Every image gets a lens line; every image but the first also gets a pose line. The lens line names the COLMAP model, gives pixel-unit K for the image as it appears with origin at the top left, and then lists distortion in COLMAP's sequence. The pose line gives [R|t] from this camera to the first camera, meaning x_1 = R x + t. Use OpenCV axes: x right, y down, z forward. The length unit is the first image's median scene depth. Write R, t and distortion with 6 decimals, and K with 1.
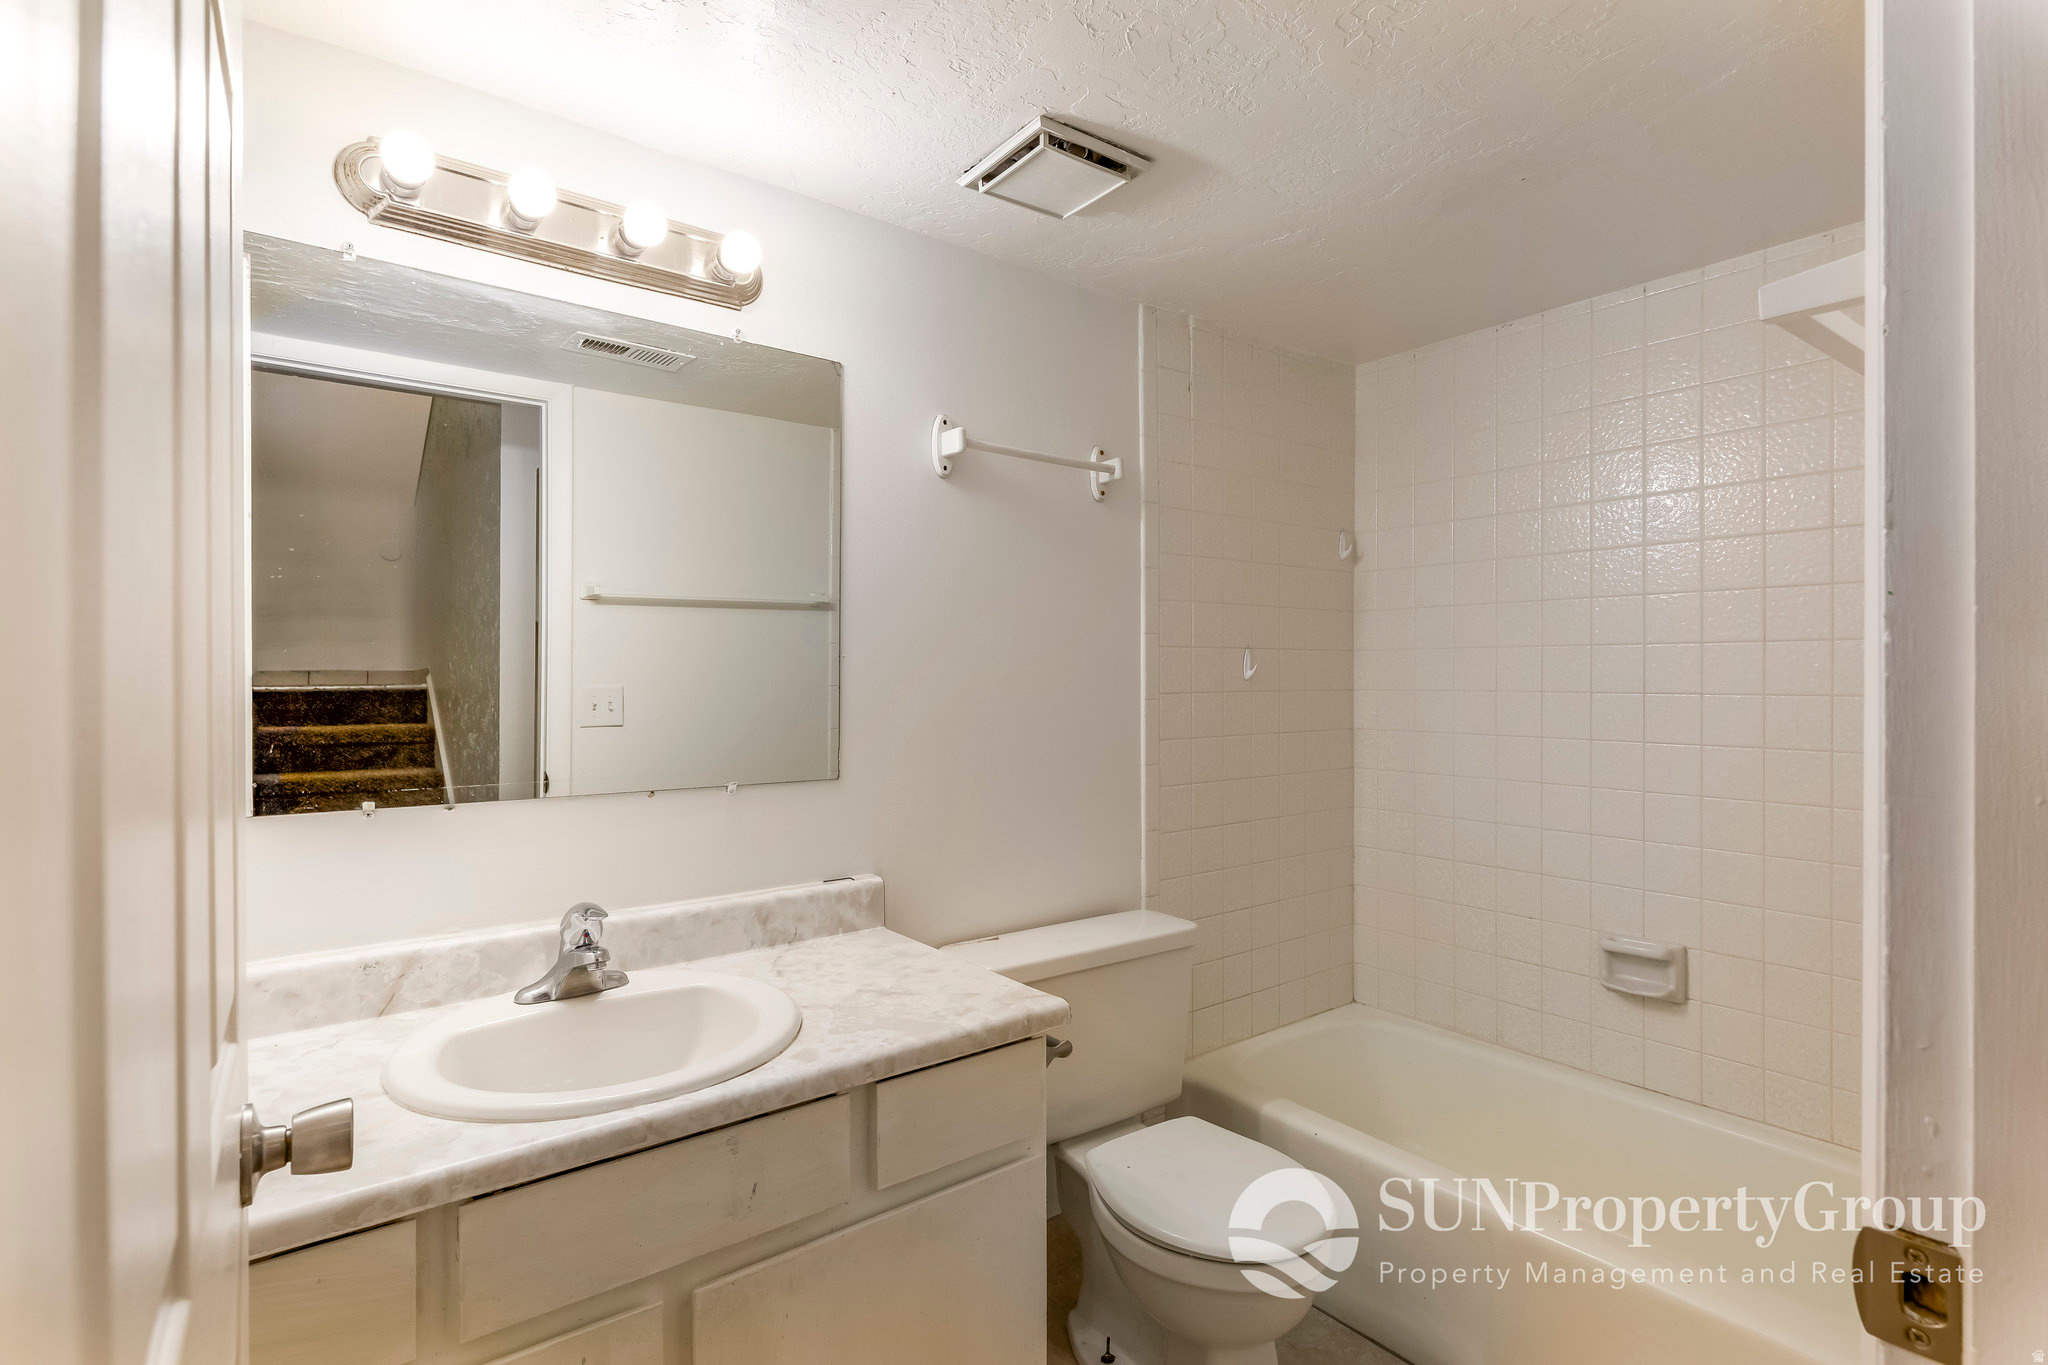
lens RADIAL K [[984.2, 0, 1025.6], [0, 984.2, 688.1], [0, 0, 1]] dist [-0.000059, 0.000187]
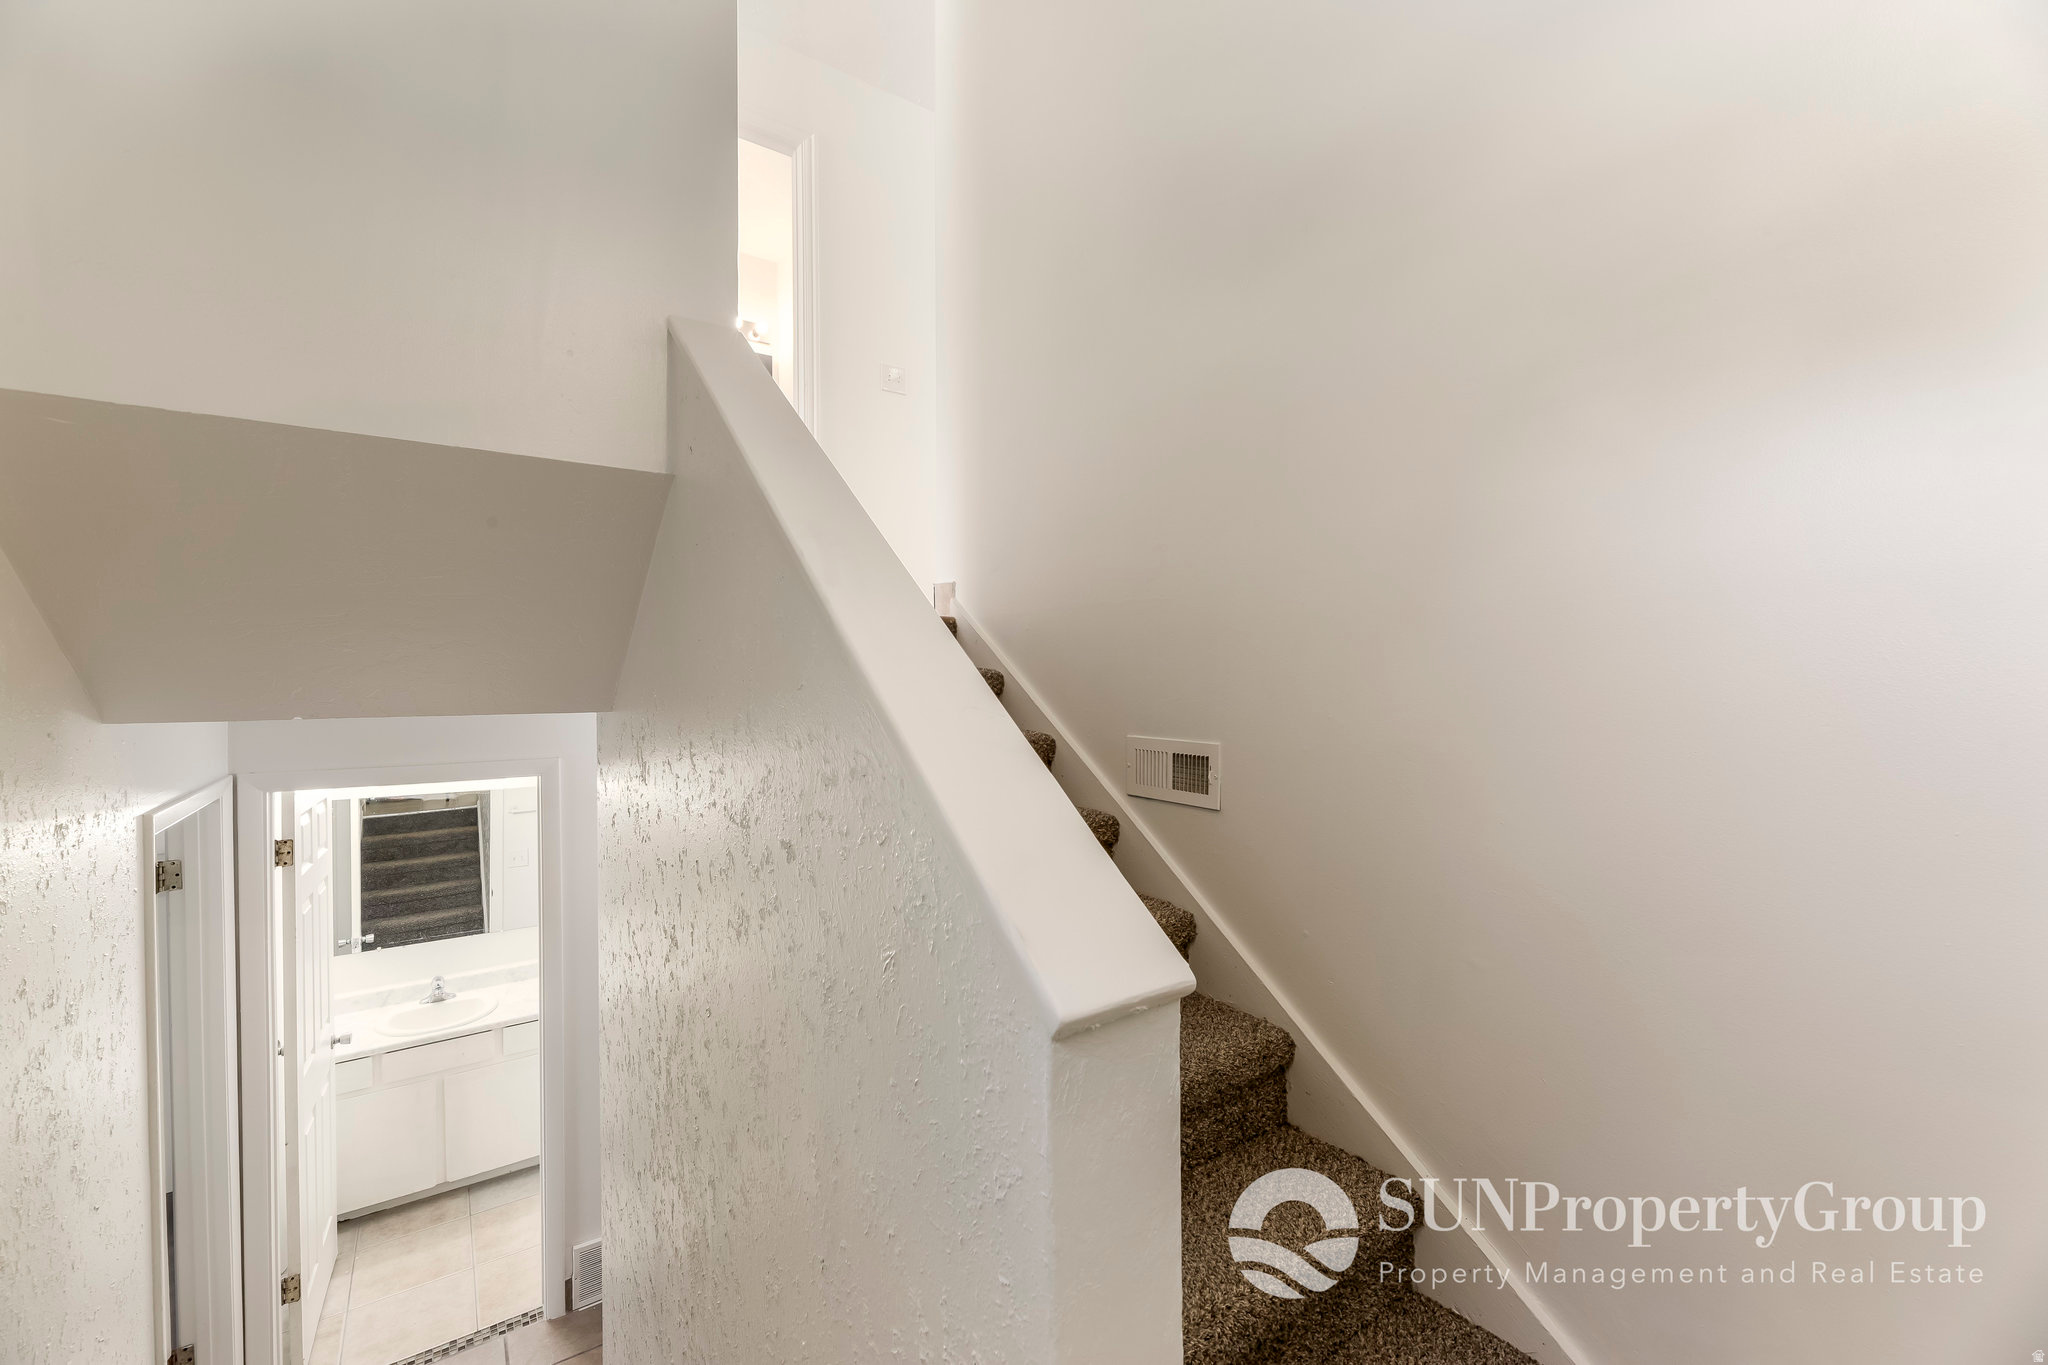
lens RADIAL K [[817.8, 0, 1024.3], [0, 817.8, 676.5], [0, 0, 1]] dist [0.004516, -0.002202]
pose [[0.999273, -0.001004, -0.038119, 1.775610], [0.000601, 0.999944, -0.010588, -0.826655], [0.038127, 0.010558, 0.999217, -1.883977]]
